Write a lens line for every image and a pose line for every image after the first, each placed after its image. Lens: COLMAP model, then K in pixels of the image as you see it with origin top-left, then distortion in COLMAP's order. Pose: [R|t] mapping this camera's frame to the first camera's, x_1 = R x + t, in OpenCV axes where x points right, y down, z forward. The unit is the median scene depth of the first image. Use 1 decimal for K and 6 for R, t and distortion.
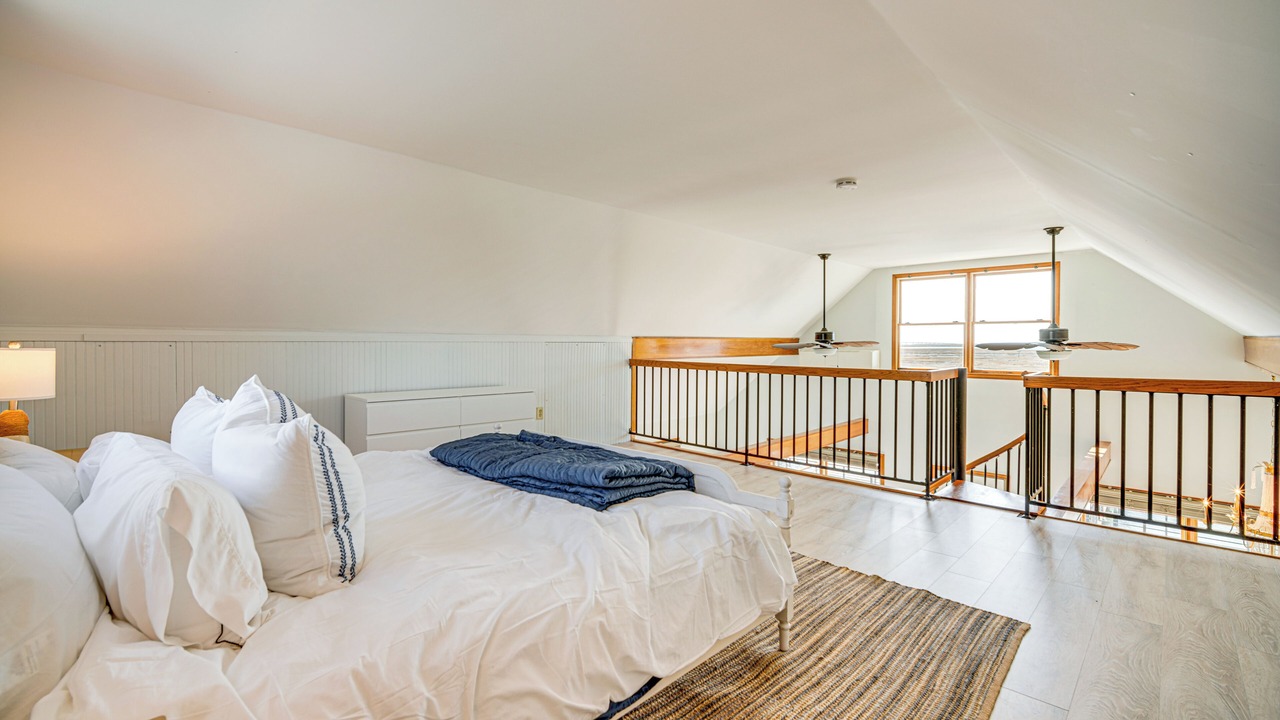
lens RADIAL K [[556.2, 0, 639.8], [0, 556.2, 347.2], [0, 0, 1]] dist [-0.021687, -0.000135]
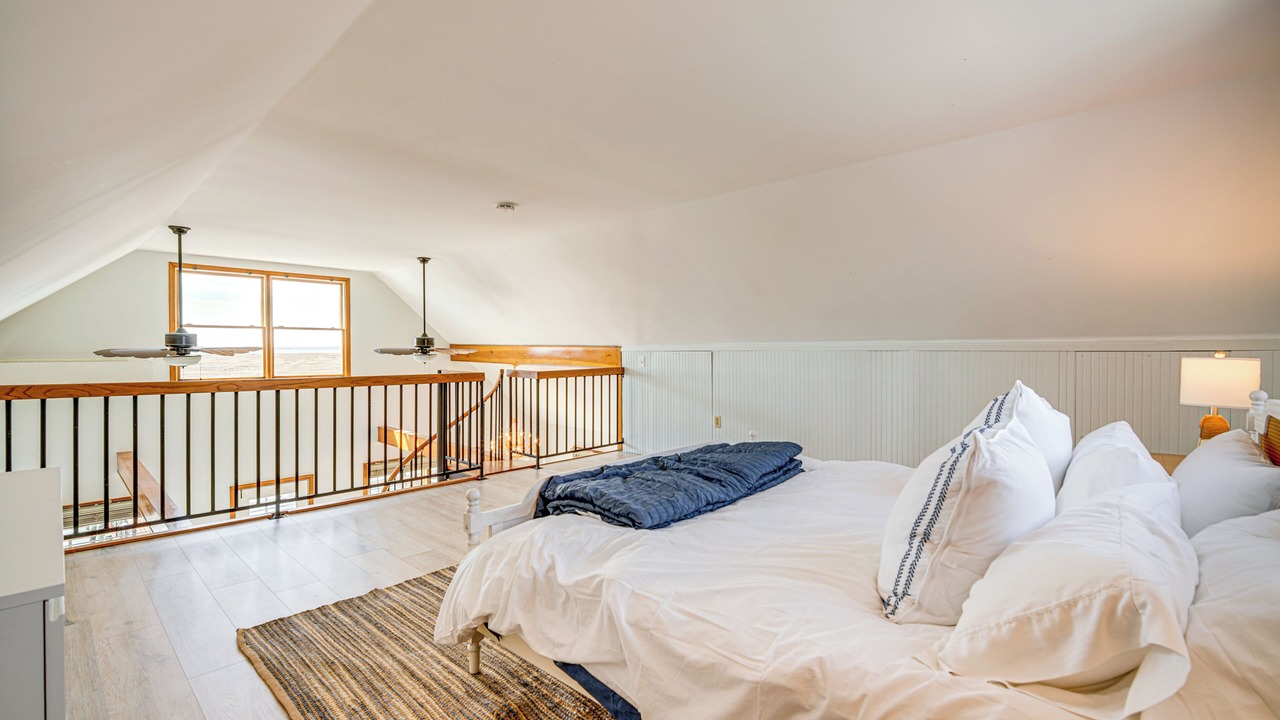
lens RADIAL K [[556.2, 0, 639.8], [0, 556.2, 347.2], [0, 0, 1]] dist [-0.021687, -0.000135]
pose [[-0.038326, -0.001033, 0.999265, -0.422713], [0.007914, 0.999968, 0.001337, -0.006014], [-0.999234, 0.007959, -0.038317, 0.429198]]
